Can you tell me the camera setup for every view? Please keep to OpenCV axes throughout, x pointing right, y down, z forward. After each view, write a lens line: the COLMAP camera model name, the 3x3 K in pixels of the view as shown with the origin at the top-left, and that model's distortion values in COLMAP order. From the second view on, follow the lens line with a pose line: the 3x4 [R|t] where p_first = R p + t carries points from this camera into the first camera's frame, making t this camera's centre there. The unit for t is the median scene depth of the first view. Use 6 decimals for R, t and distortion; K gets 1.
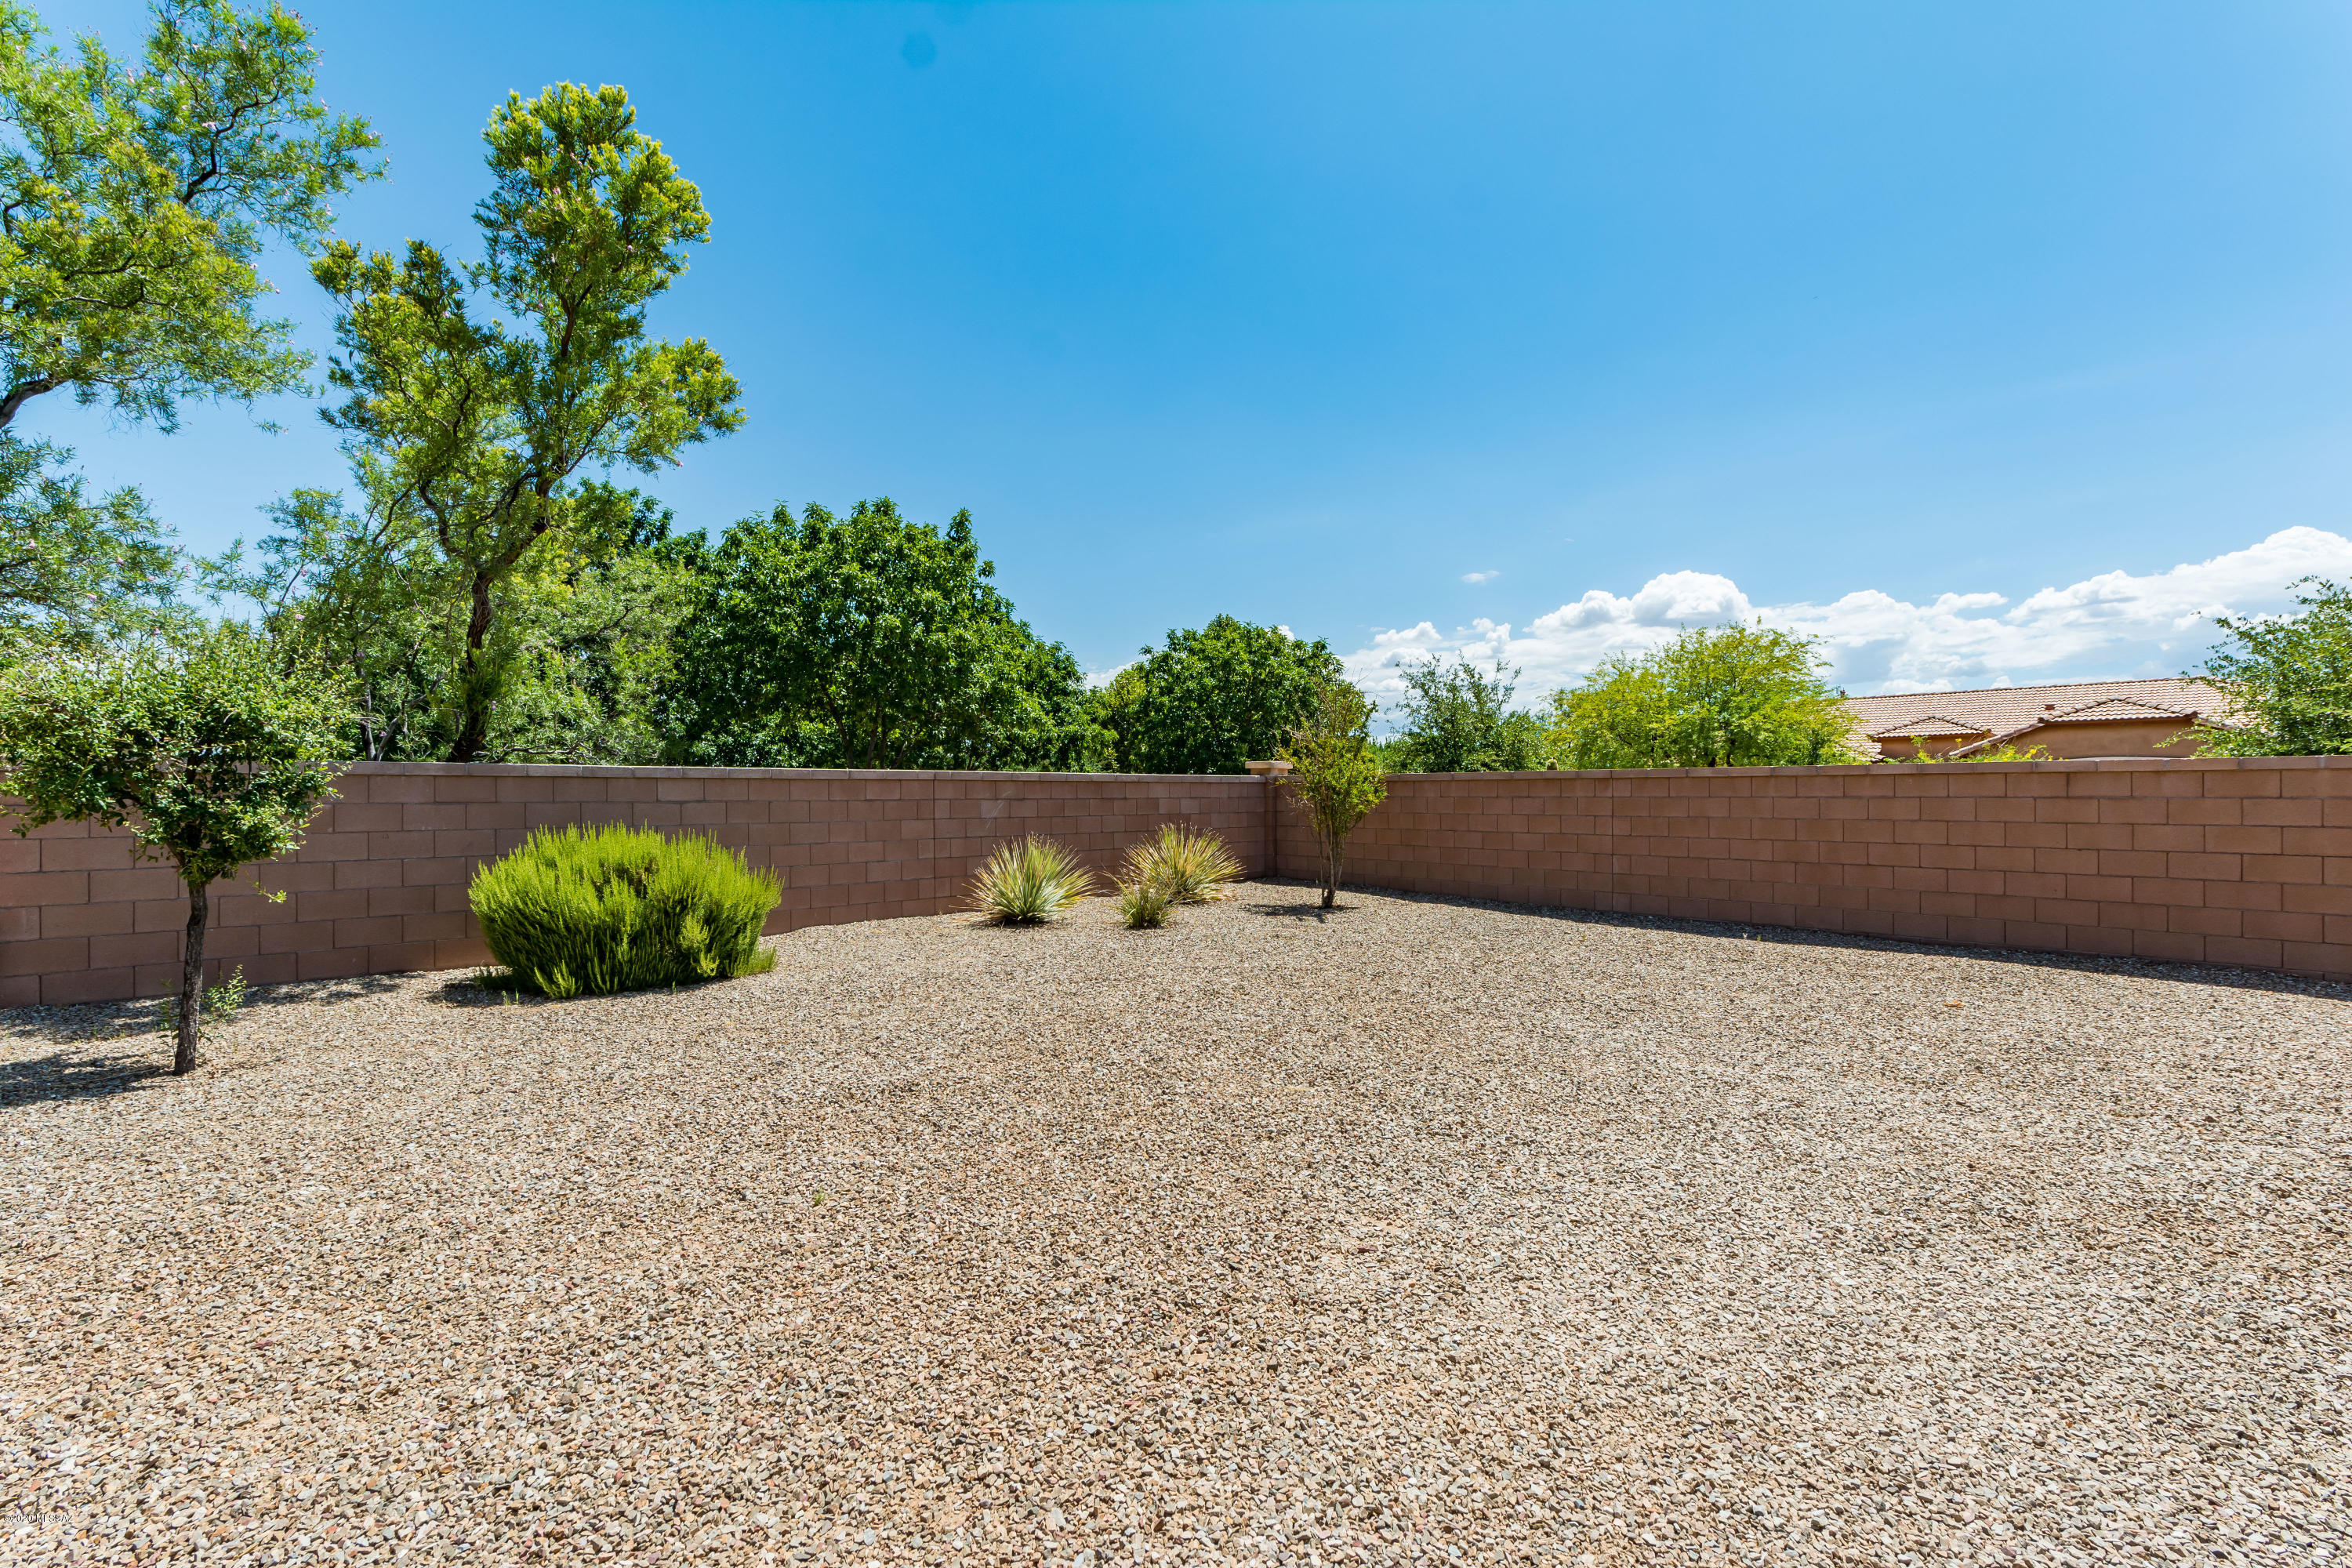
lens RADIAL K [[1034.3, 0, 1170.5], [0, 1034.3, 771.5], [0, 0, 1]] dist [0.003743, 0.000563]
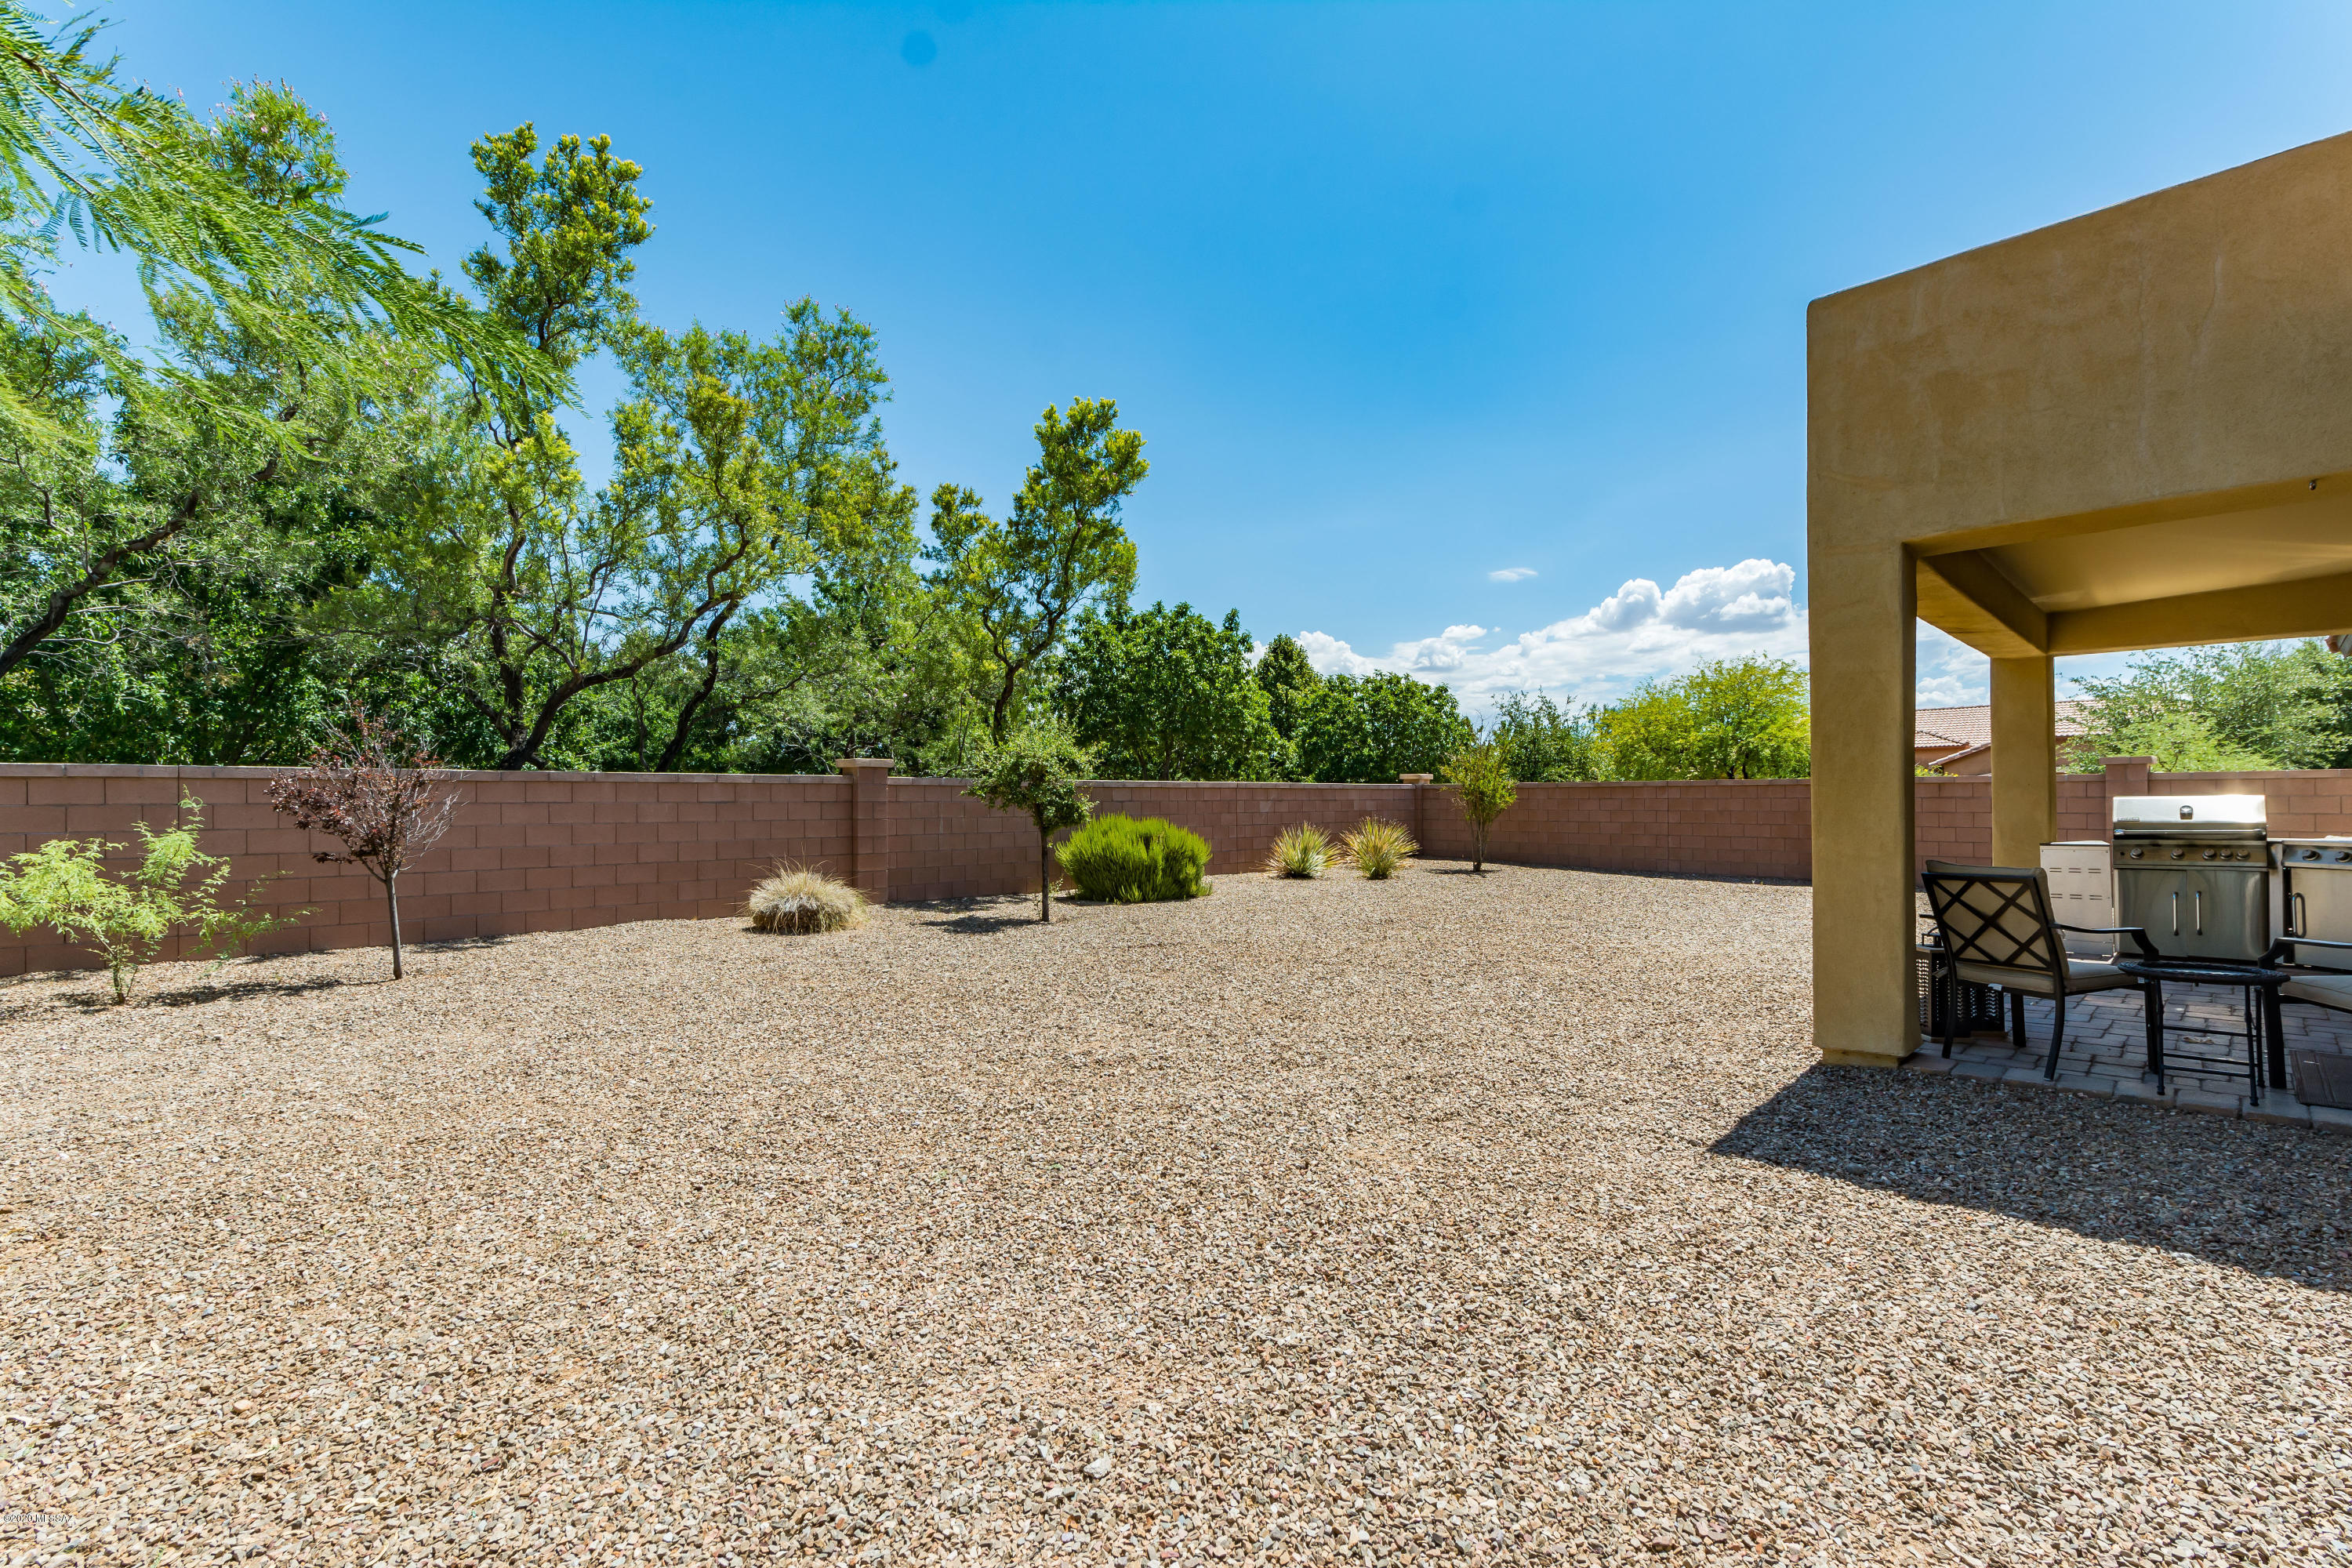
lens RADIAL K [[1034.3, 0, 1158.2], [0, 1034.3, 784.1], [0, 0, 1]] dist [0.003743, 0.000563]
pose [[0.999717, 0.013903, -0.019319, -0.240722], [-0.013447, 0.999633, 0.023526, -0.025707], [0.019639, -0.023260, 0.999537, -0.454851]]
